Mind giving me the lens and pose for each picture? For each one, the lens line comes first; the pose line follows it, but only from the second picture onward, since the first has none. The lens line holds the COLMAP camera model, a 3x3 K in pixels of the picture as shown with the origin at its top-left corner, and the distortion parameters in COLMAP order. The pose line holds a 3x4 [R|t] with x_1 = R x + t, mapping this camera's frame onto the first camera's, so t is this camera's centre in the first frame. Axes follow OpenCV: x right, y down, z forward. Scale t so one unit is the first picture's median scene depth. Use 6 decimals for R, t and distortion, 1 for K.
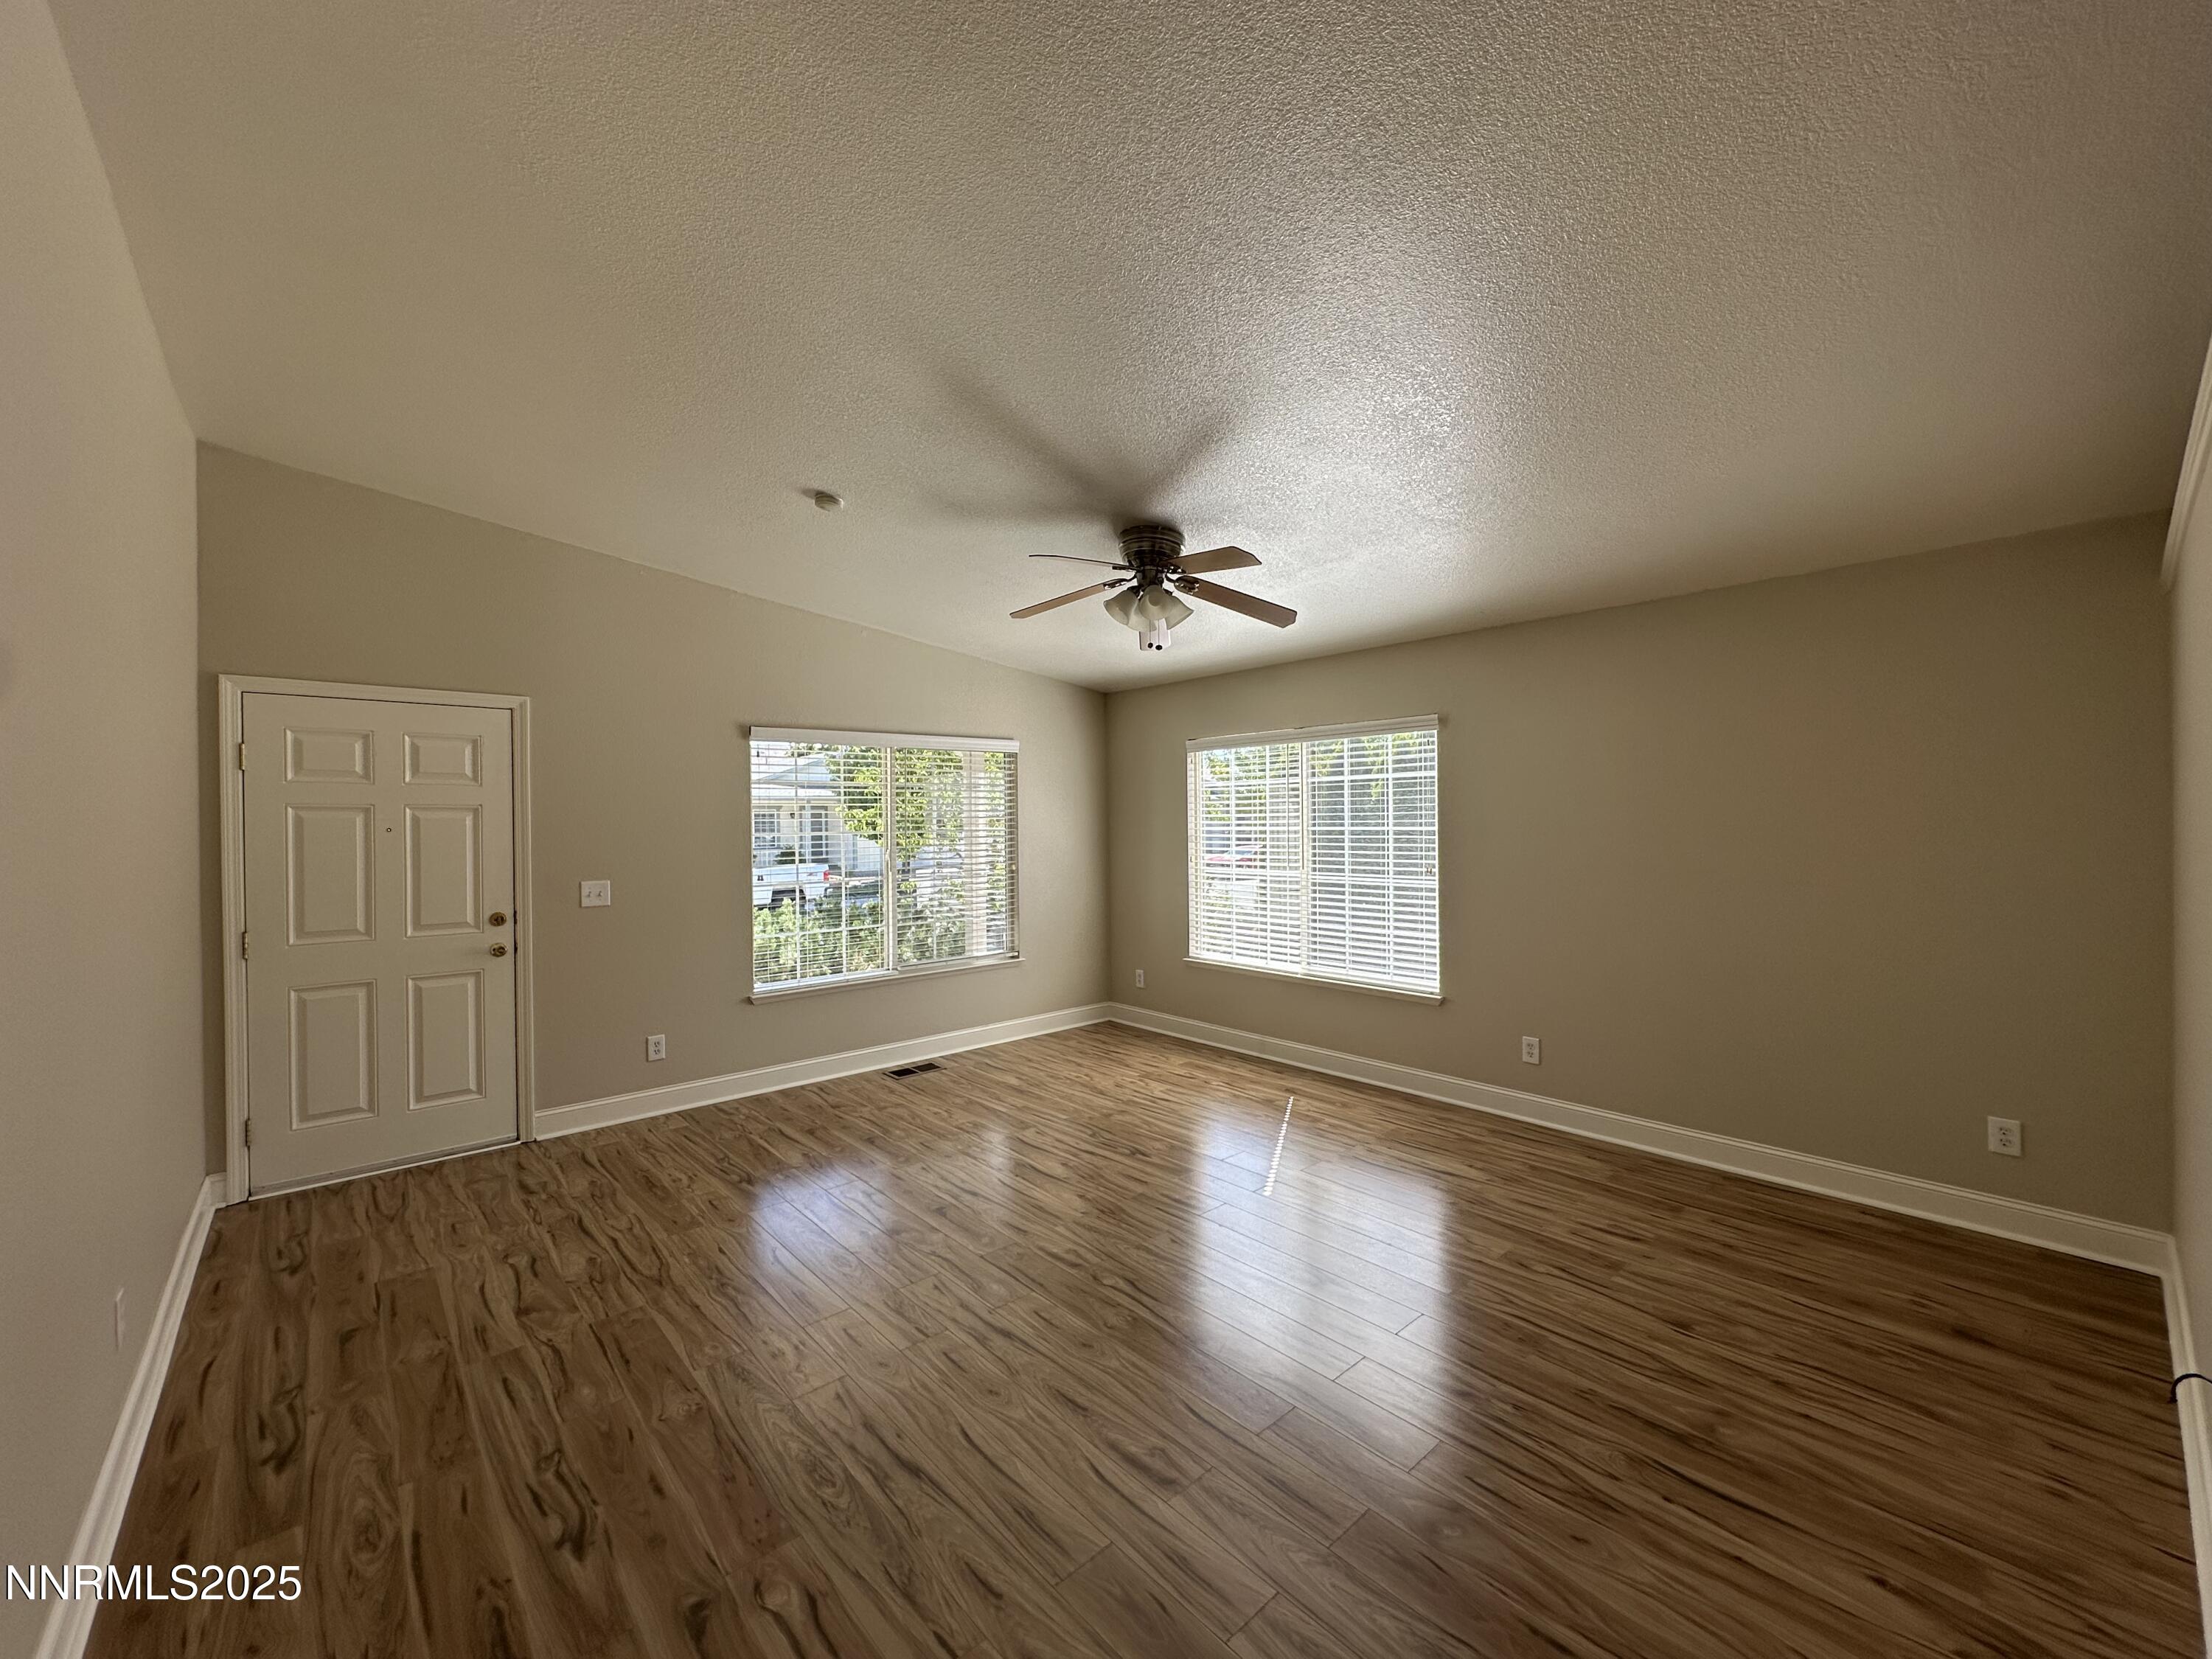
lens RADIAL K [[882.9, 0, 1107.9], [0, 882.9, 828.8], [0, 0, 1]] dist [-0.002525, 0.000946]
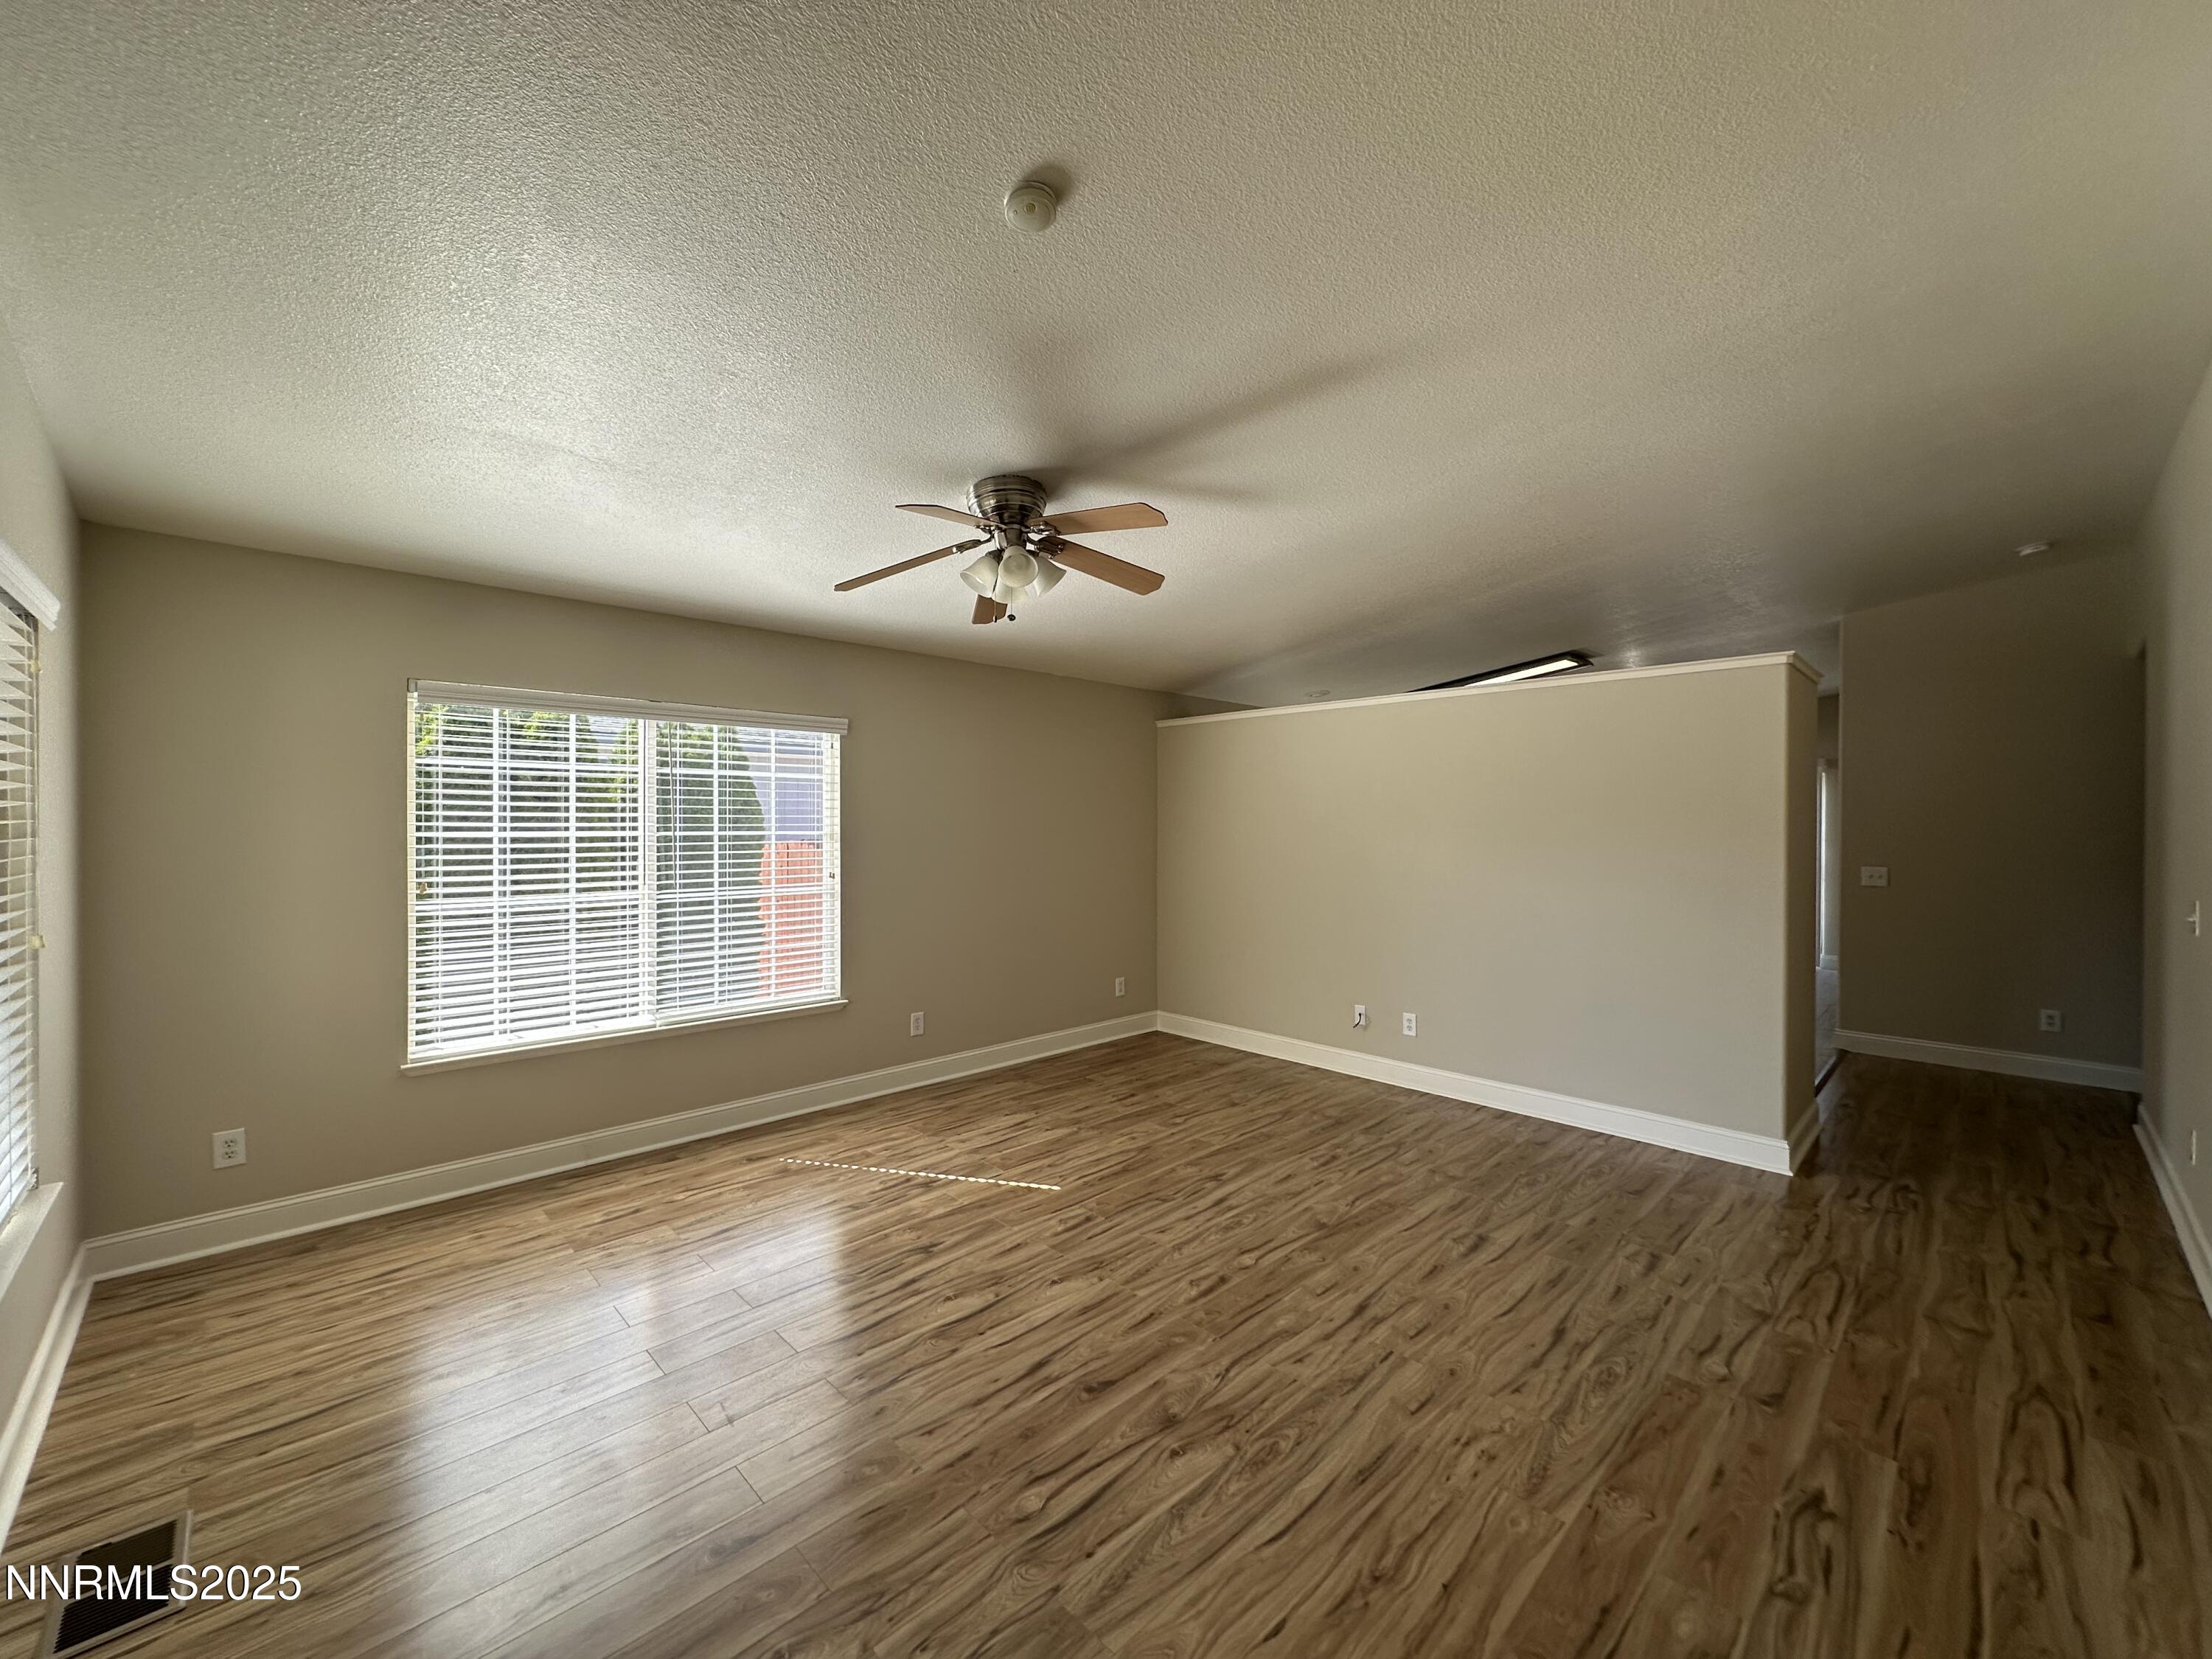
lens RADIAL K [[882.9, 0, 1105.4], [0, 882.9, 813.8], [0, 0, 1]] dist [-0.002525, 0.000946]
pose [[-0.046630, 0.022284, 0.998664, -0.850634], [0.006930, 0.999734, -0.021985, 0.003238], [-0.998888, 0.005895, -0.046772, 0.986616]]
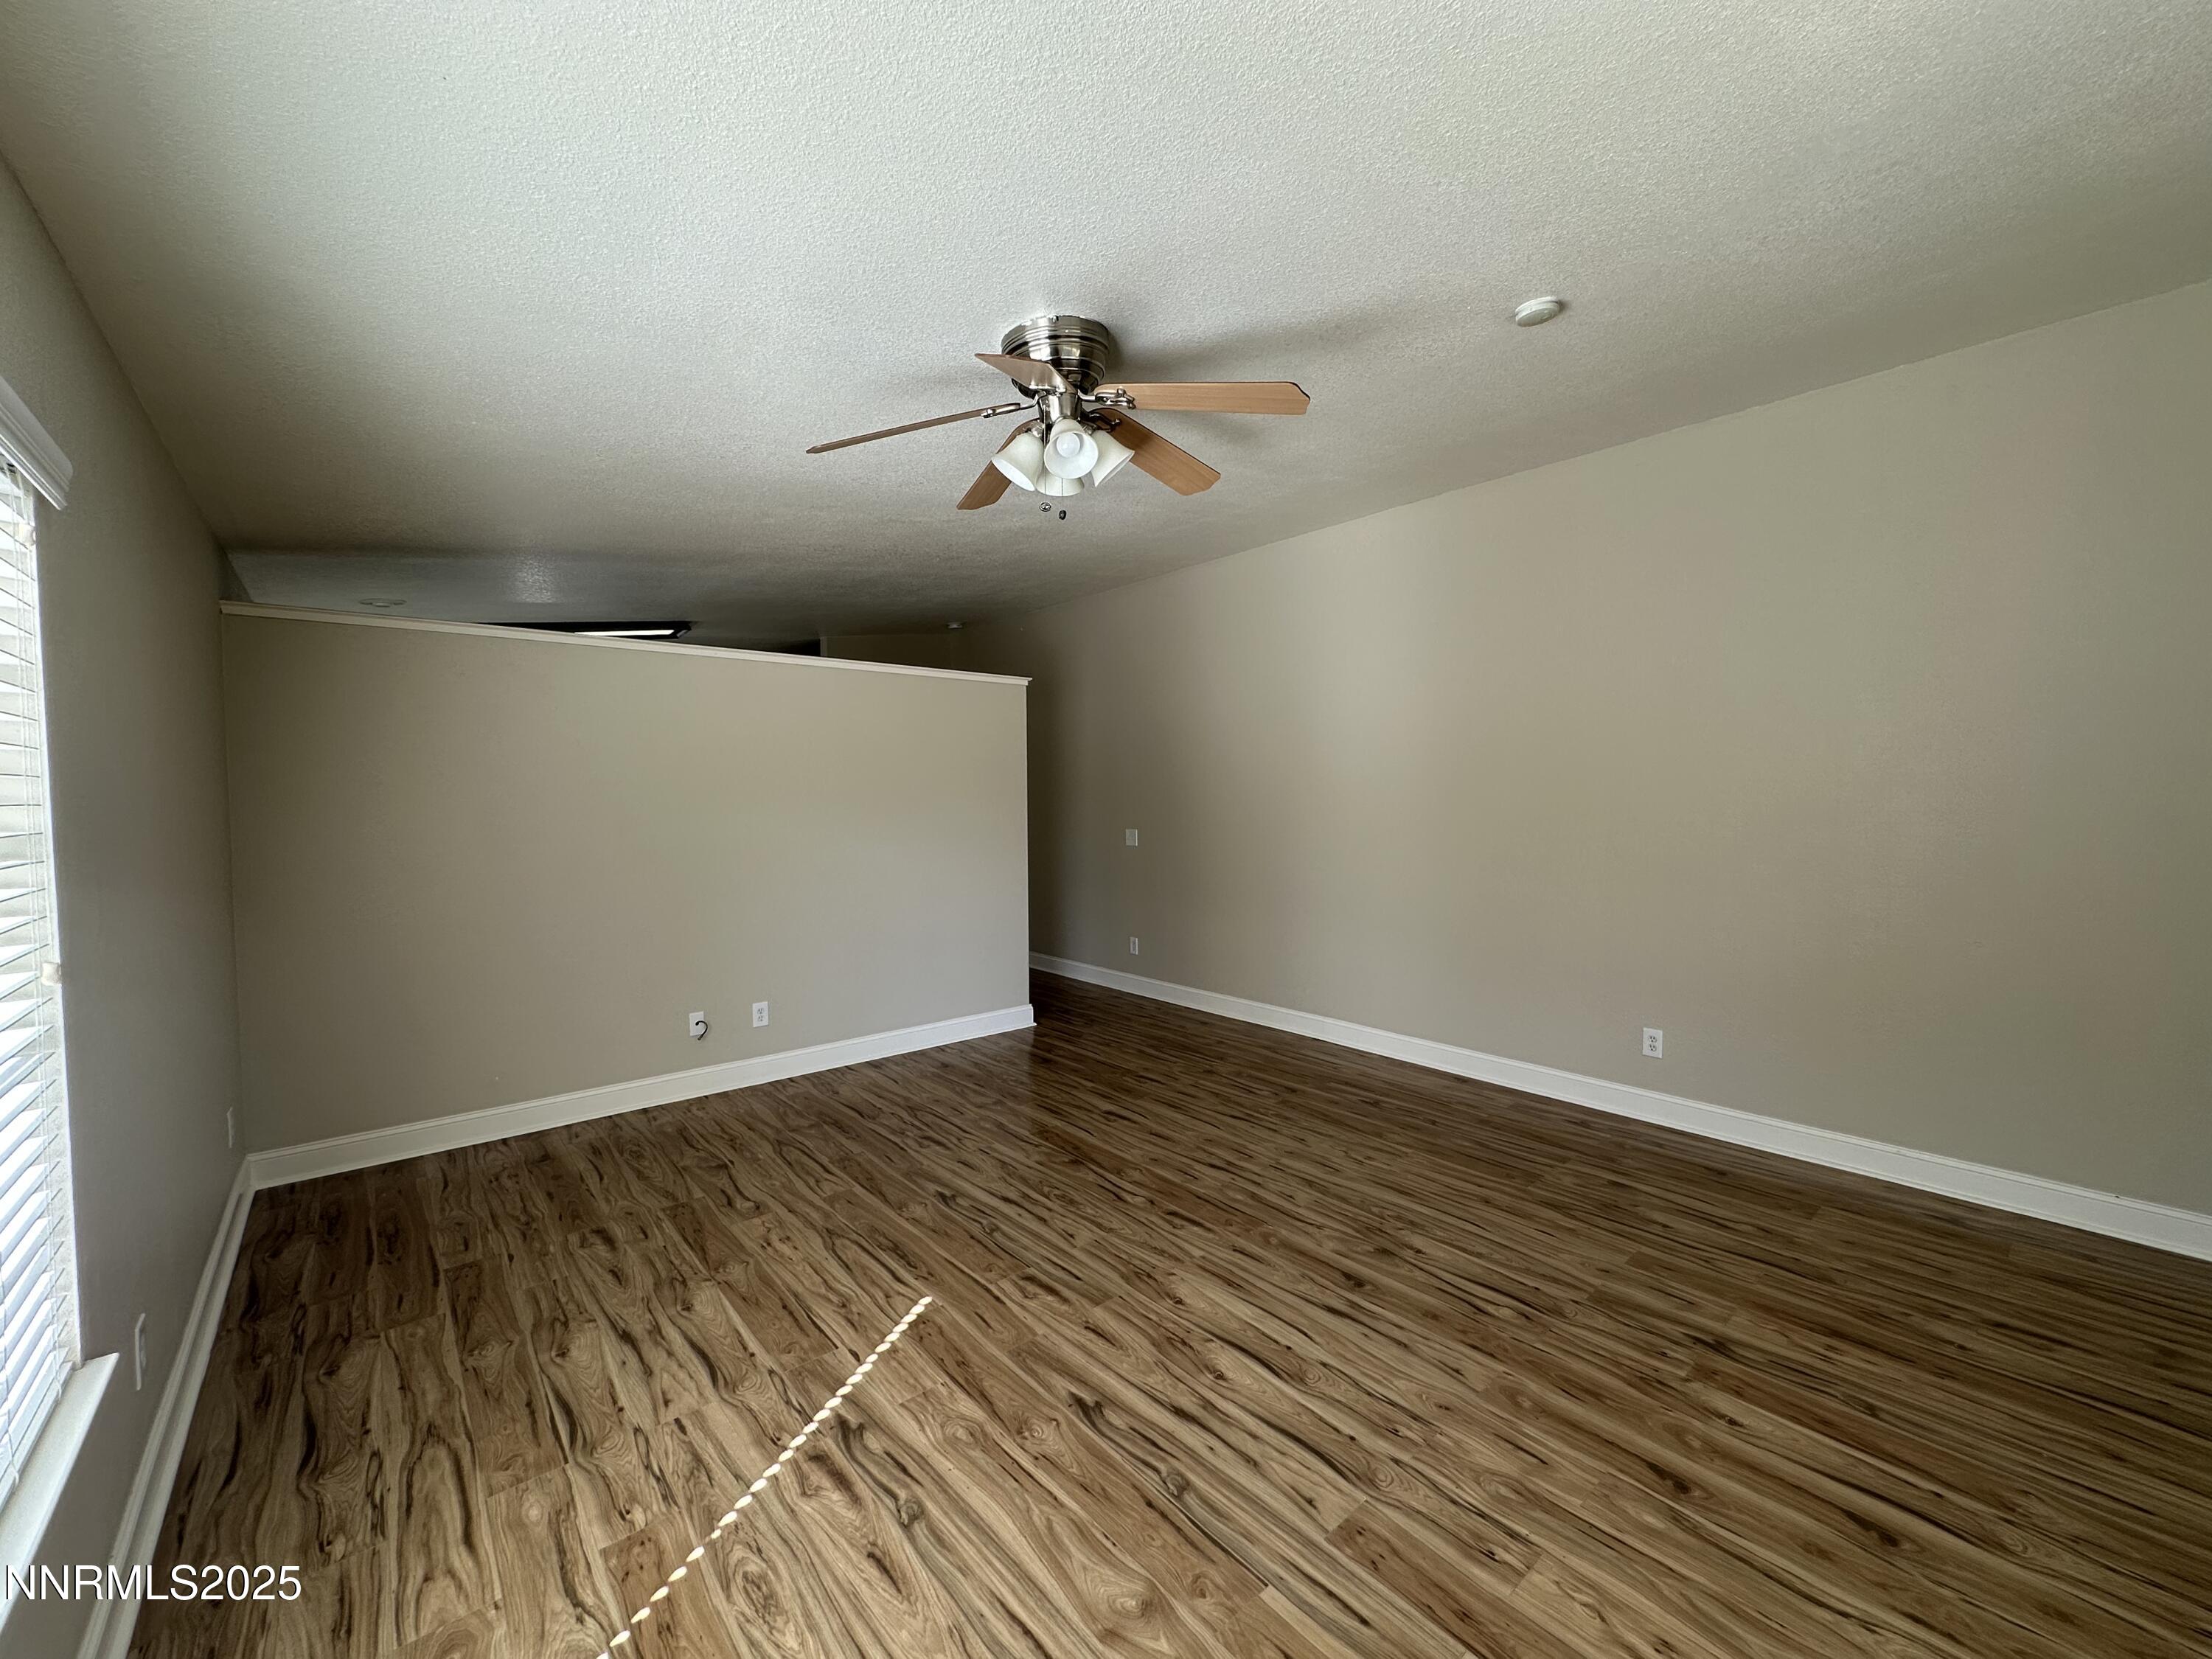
lens RADIAL K [[882.9, 0, 1106.2], [0, 882.9, 824.5], [0, 0, 1]] dist [-0.002525, 0.000946]
pose [[-0.999536, 0.017887, 0.024637, 0.005958], [0.018911, 0.998940, 0.041956, -0.011361], [-0.023860, 0.042402, -0.998816, 1.711986]]
